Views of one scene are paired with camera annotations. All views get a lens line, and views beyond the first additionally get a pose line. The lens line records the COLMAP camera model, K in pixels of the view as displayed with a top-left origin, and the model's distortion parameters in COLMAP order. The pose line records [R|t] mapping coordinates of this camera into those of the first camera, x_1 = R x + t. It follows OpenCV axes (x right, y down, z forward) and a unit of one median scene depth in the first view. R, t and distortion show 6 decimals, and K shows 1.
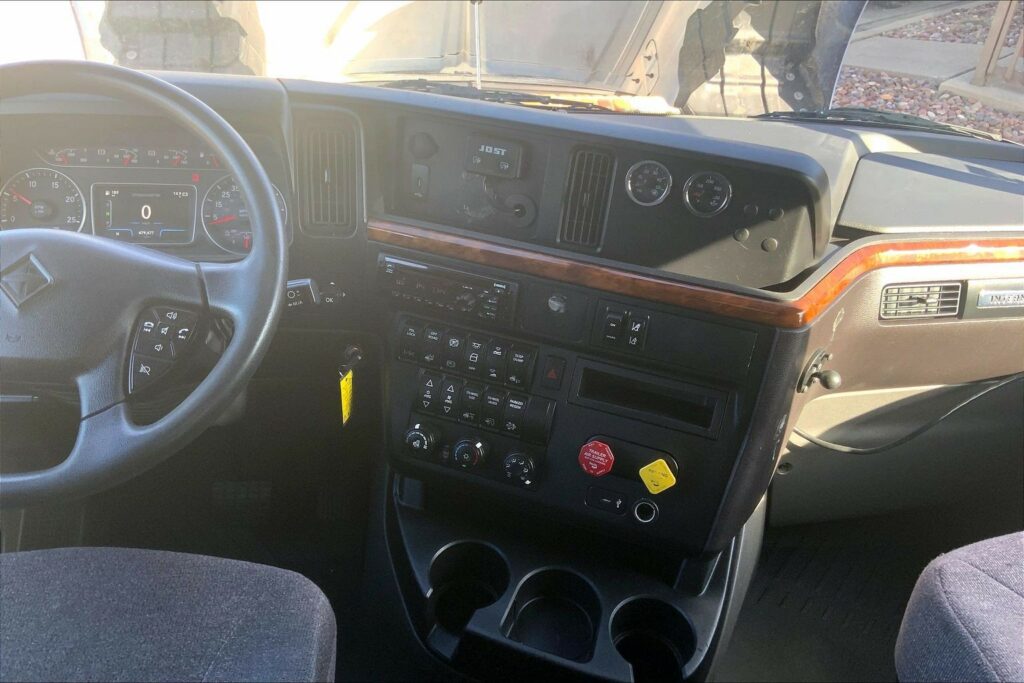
lens RADIAL K [[852.4, 0, 503.6], [0, 852.4, 338.8], [0, 0, 1]] dist [0.087864, -0.140677]
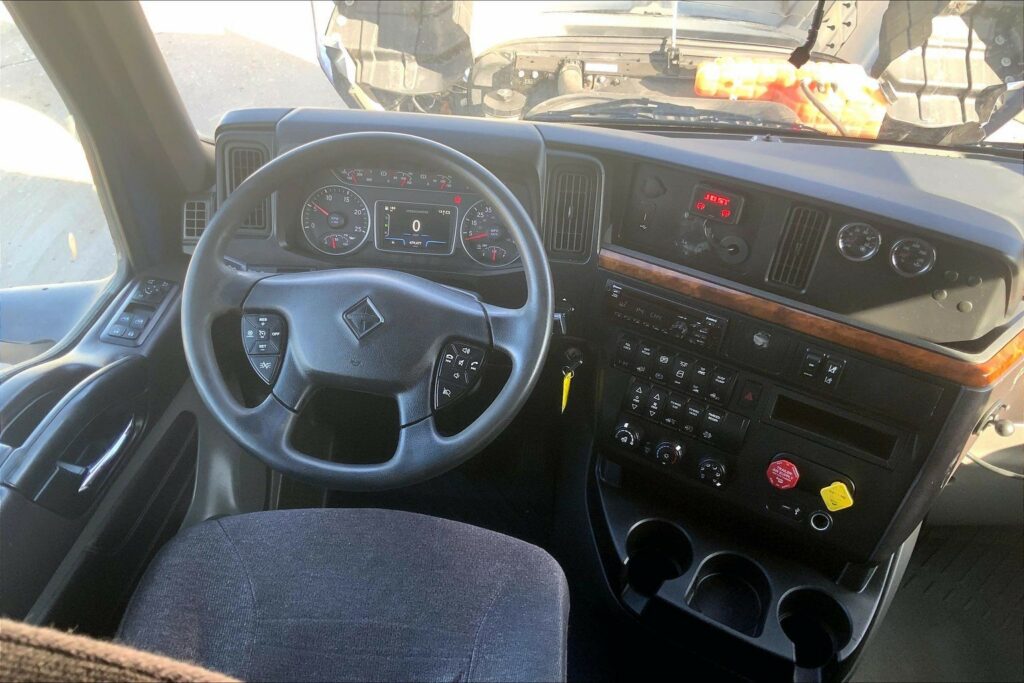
lens RADIAL K [[852.4, 0, 508.5], [0, 852.4, 342.6], [0, 0, 1]] dist [0.087864, -0.140677]
pose [[0.985176, 0.090009, -0.146039, -0.102263], [-0.071353, 0.989164, 0.128307, -0.158140], [0.156005, -0.115985, 0.980923, -0.190804]]
